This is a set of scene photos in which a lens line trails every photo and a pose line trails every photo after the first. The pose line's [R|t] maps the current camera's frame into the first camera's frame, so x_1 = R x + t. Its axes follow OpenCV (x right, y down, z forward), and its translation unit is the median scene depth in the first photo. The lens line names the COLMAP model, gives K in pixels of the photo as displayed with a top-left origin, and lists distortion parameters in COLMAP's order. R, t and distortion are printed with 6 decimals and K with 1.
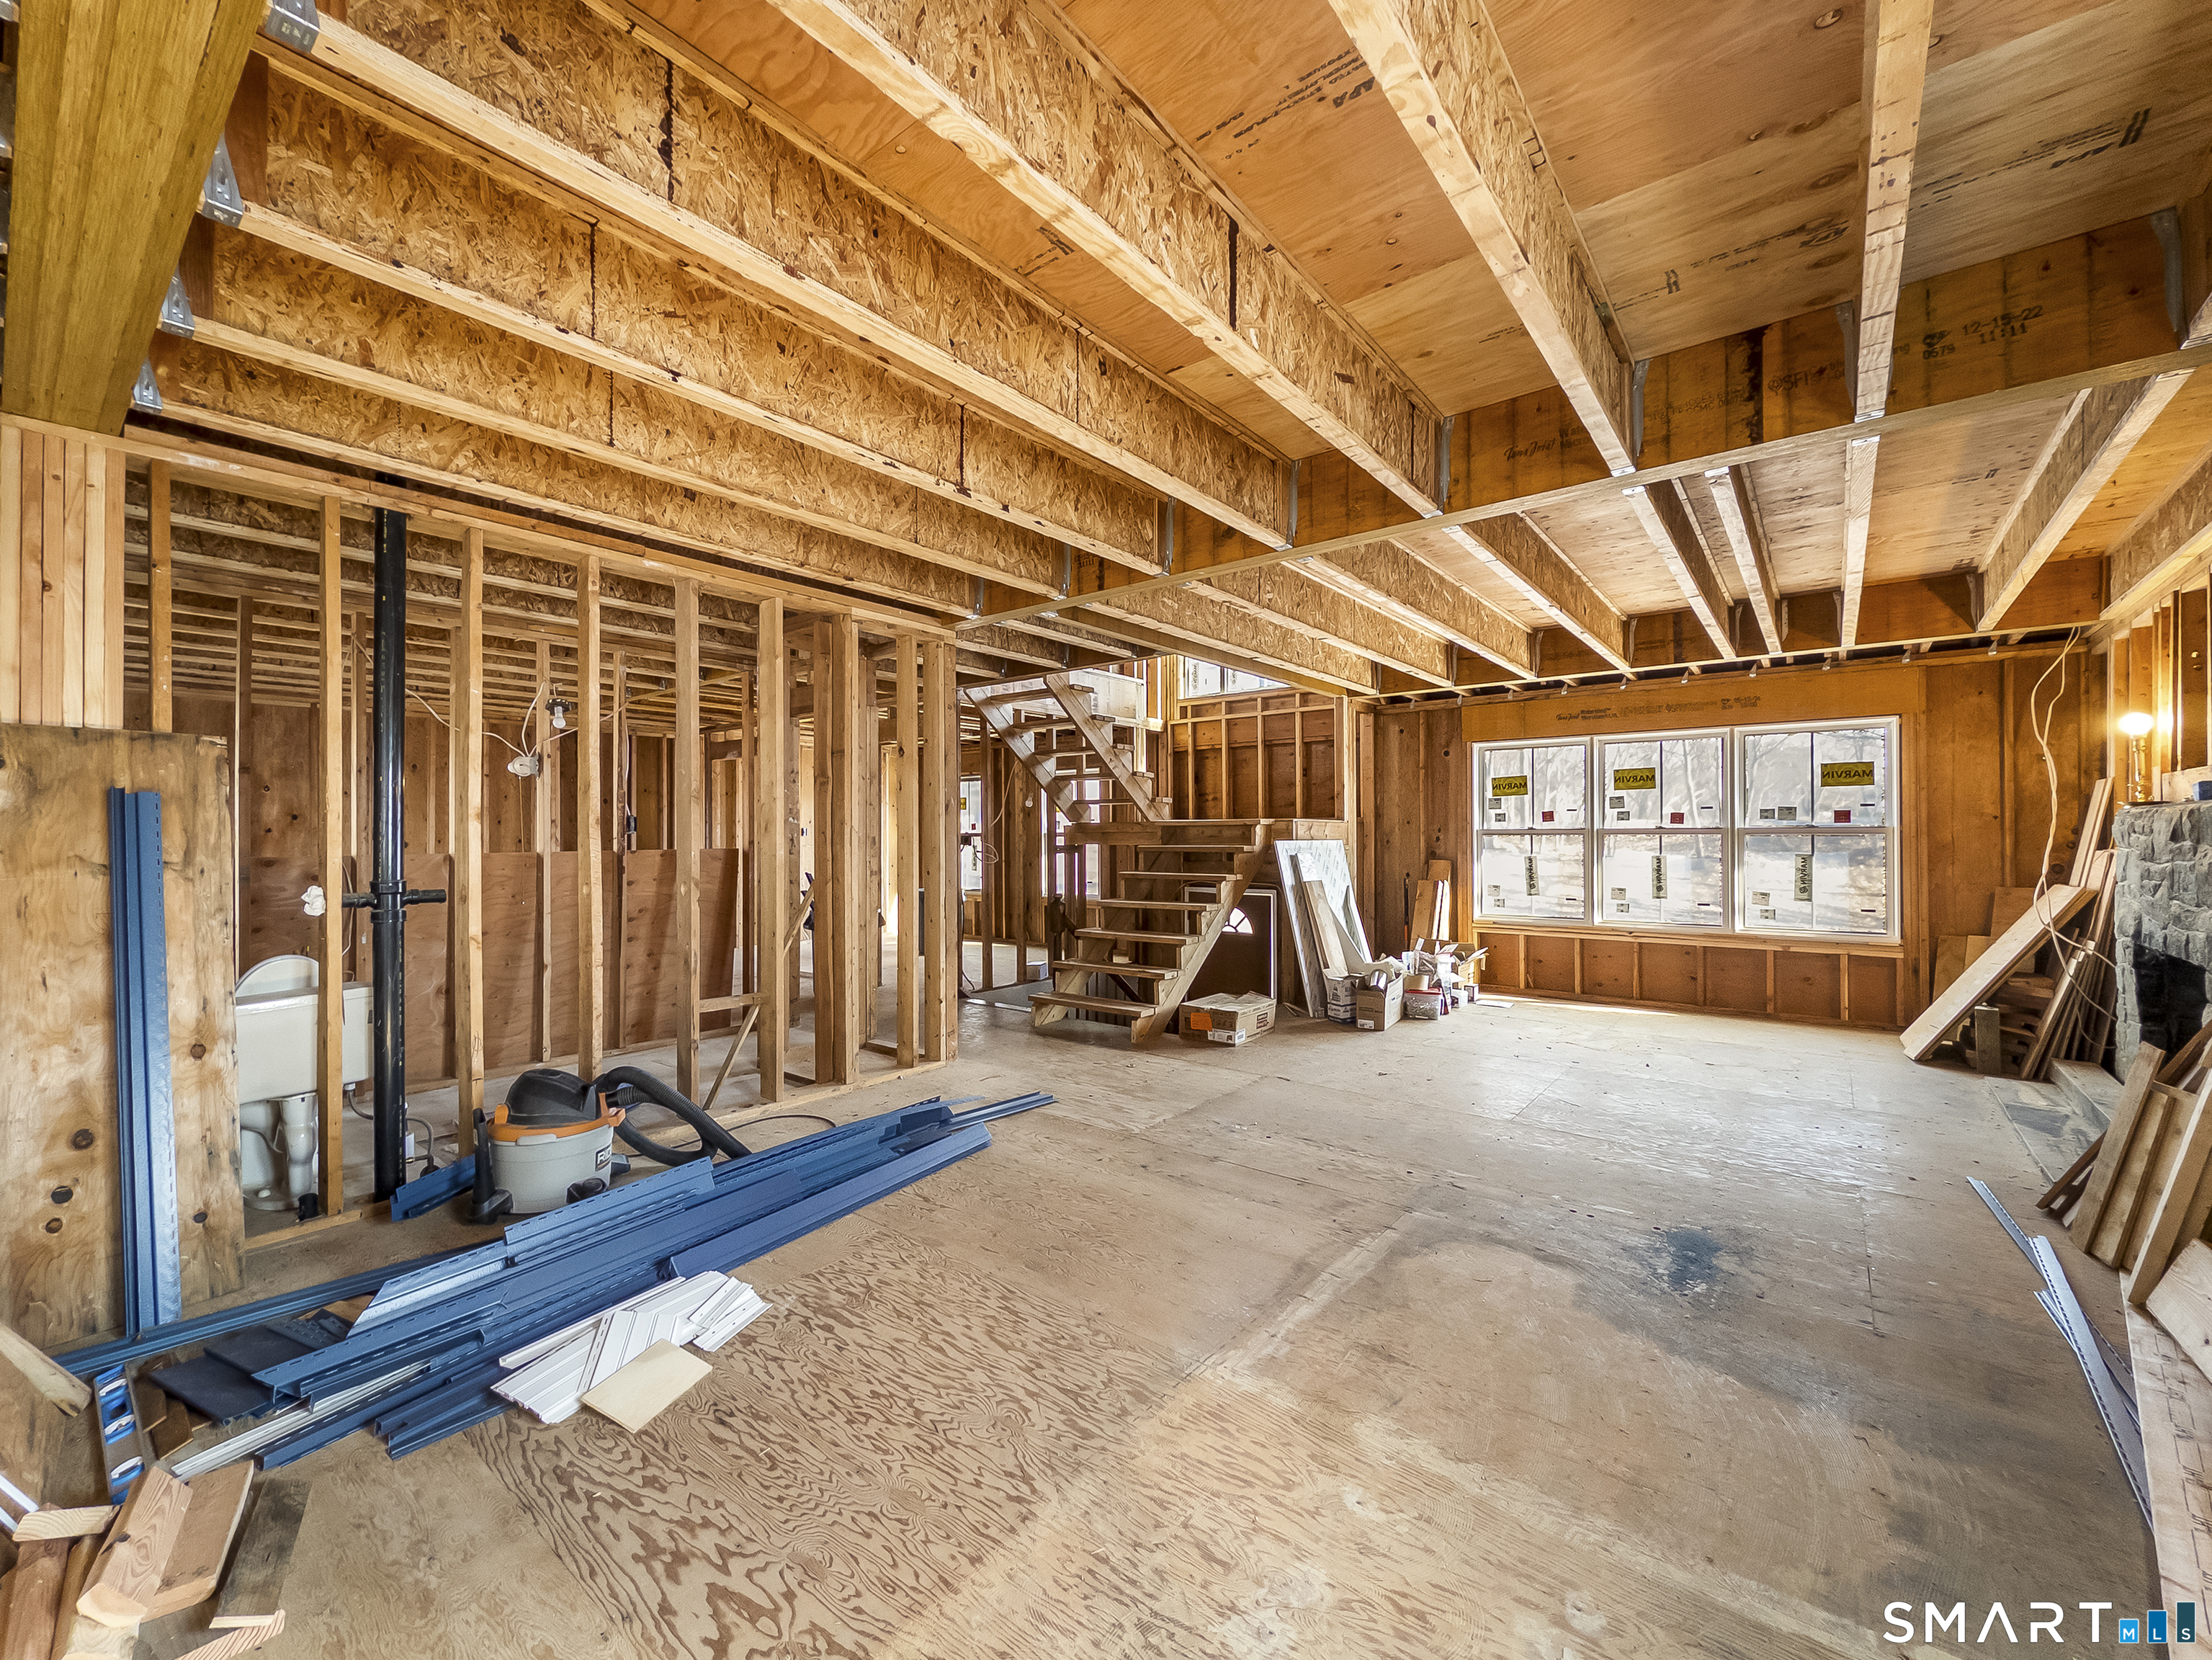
lens RADIAL K [[909.0, 0, 1082.3], [0, 909.0, 825.1], [0, 0, 1]] dist [-0.006440, -0.000112]
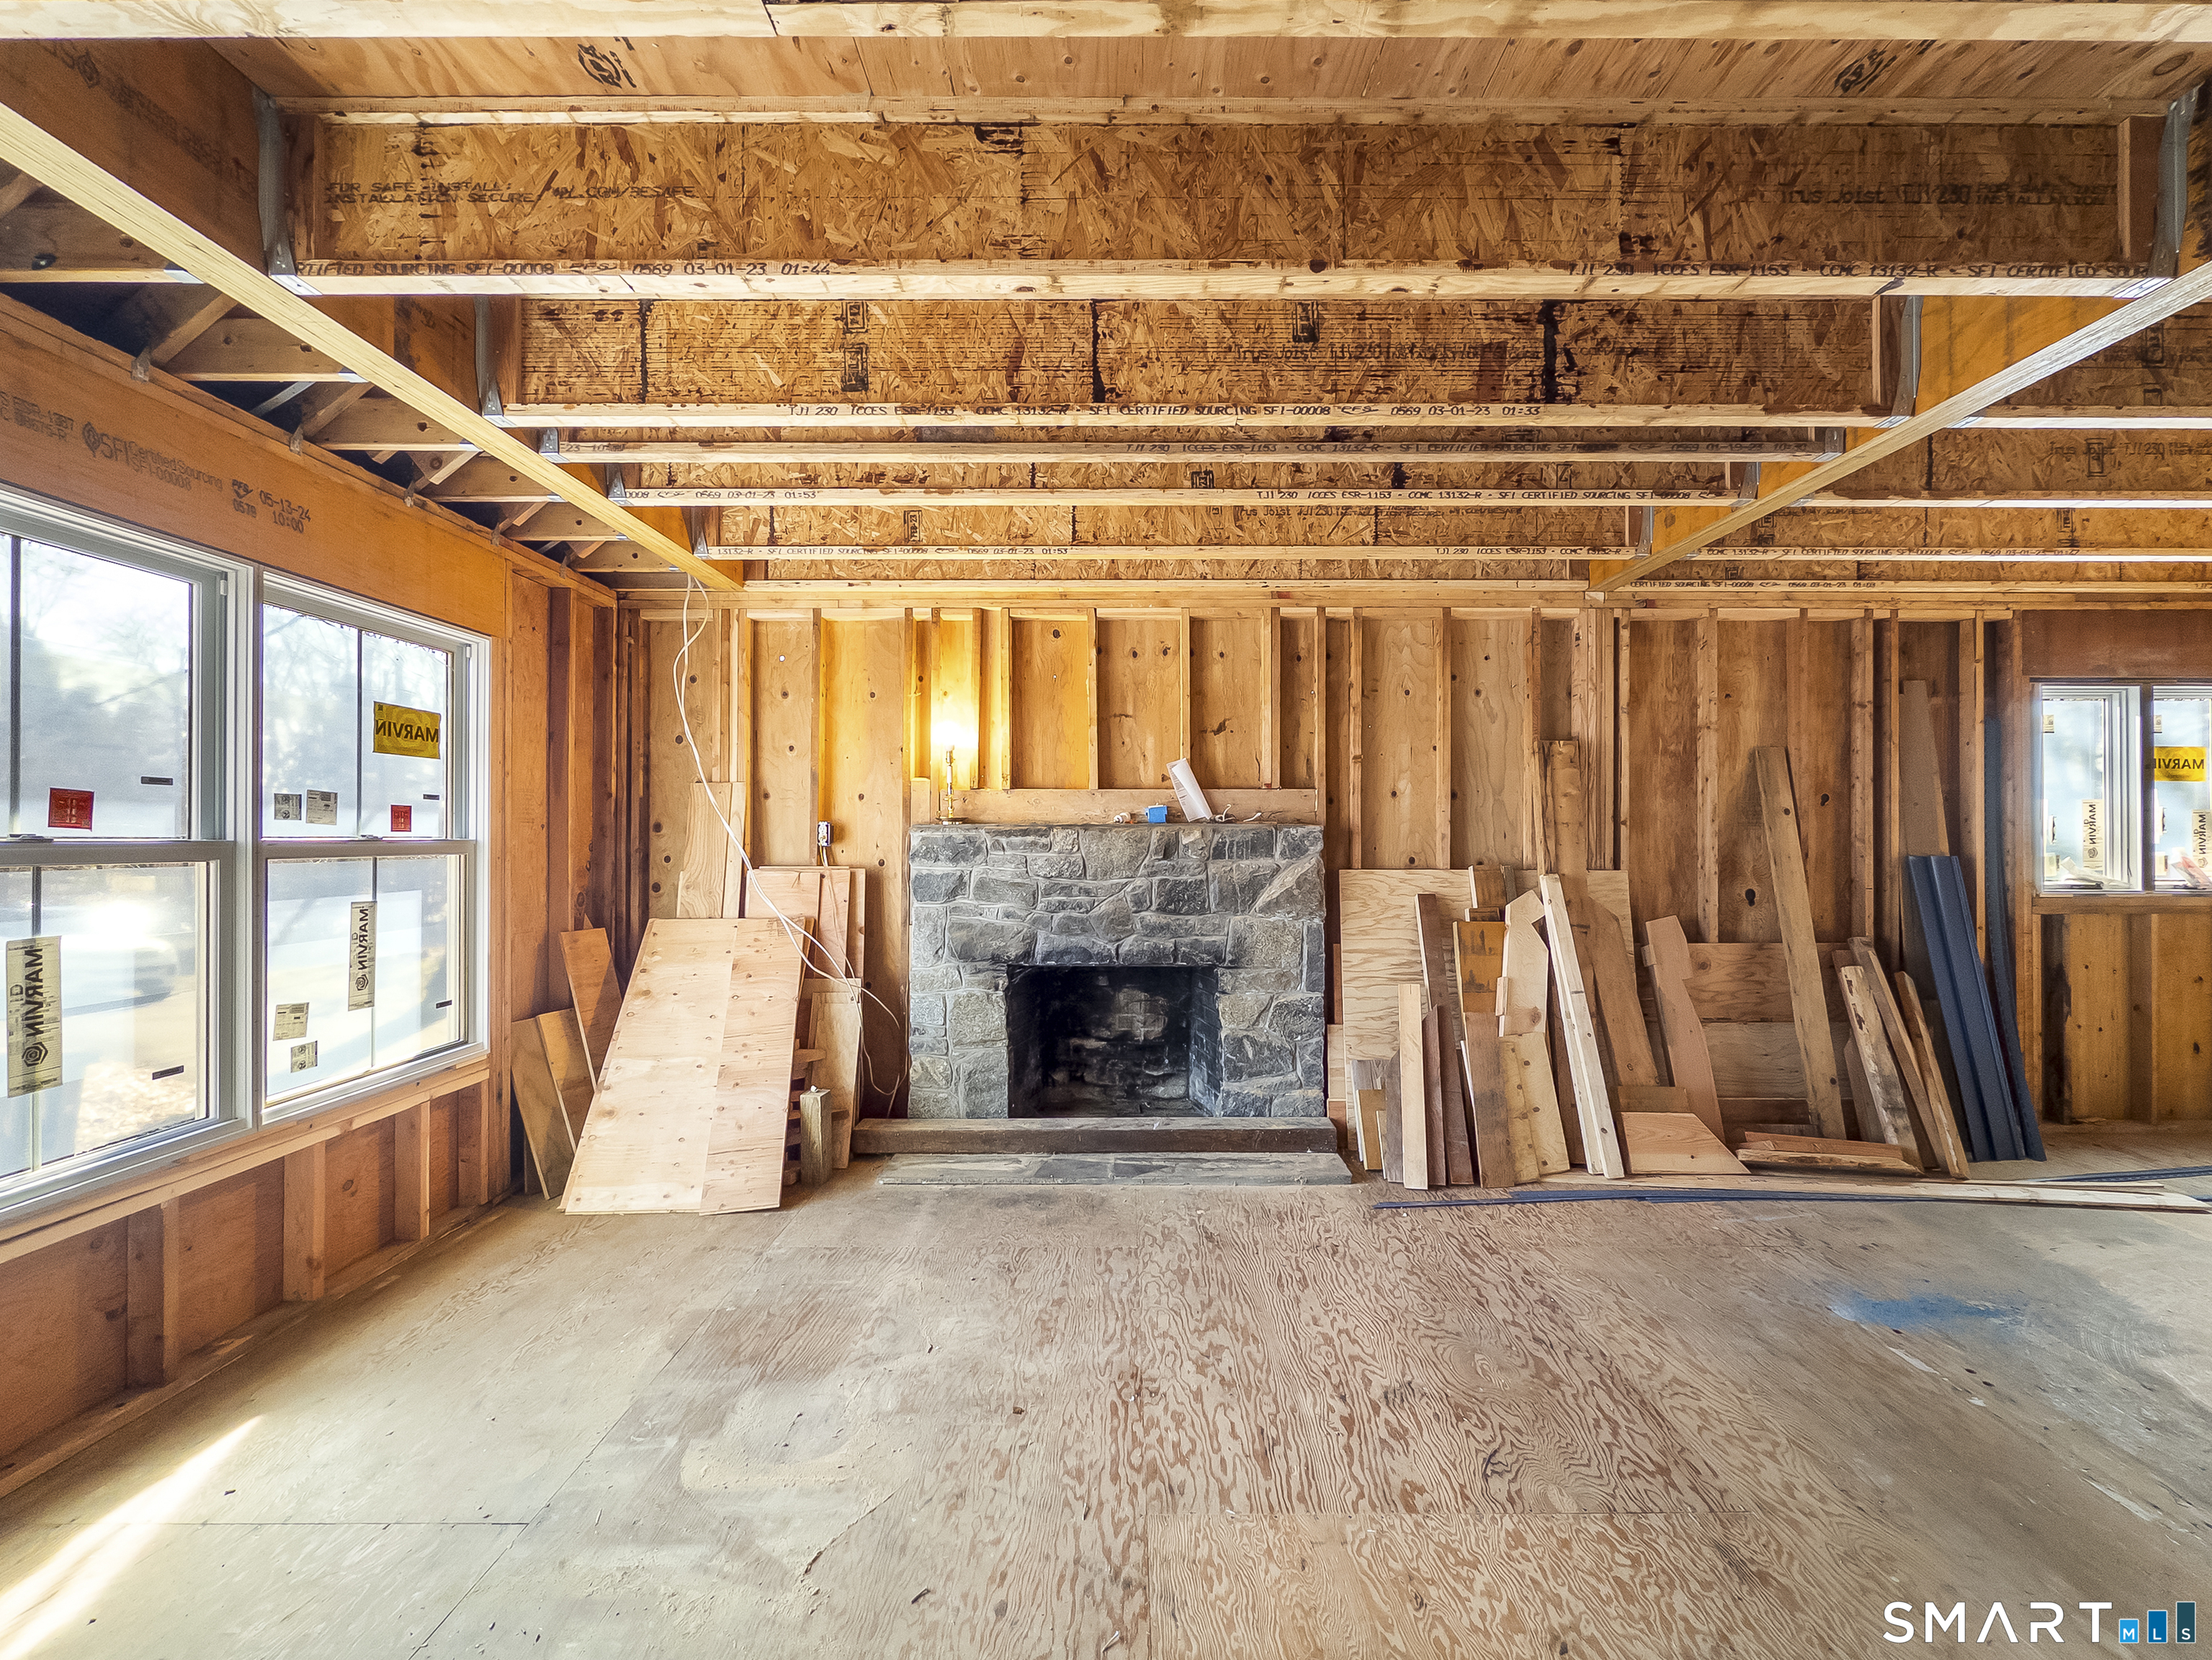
lens RADIAL K [[909.0, 0, 1123.2], [0, 909.0, 830.9], [0, 0, 1]] dist [-0.006440, -0.000112]
pose [[-0.637982, 0.003993, 0.770041, 0.237986], [-0.009699, 0.999866, -0.013221, 0.000011], [-0.769990, -0.015903, -0.637858, 1.102767]]
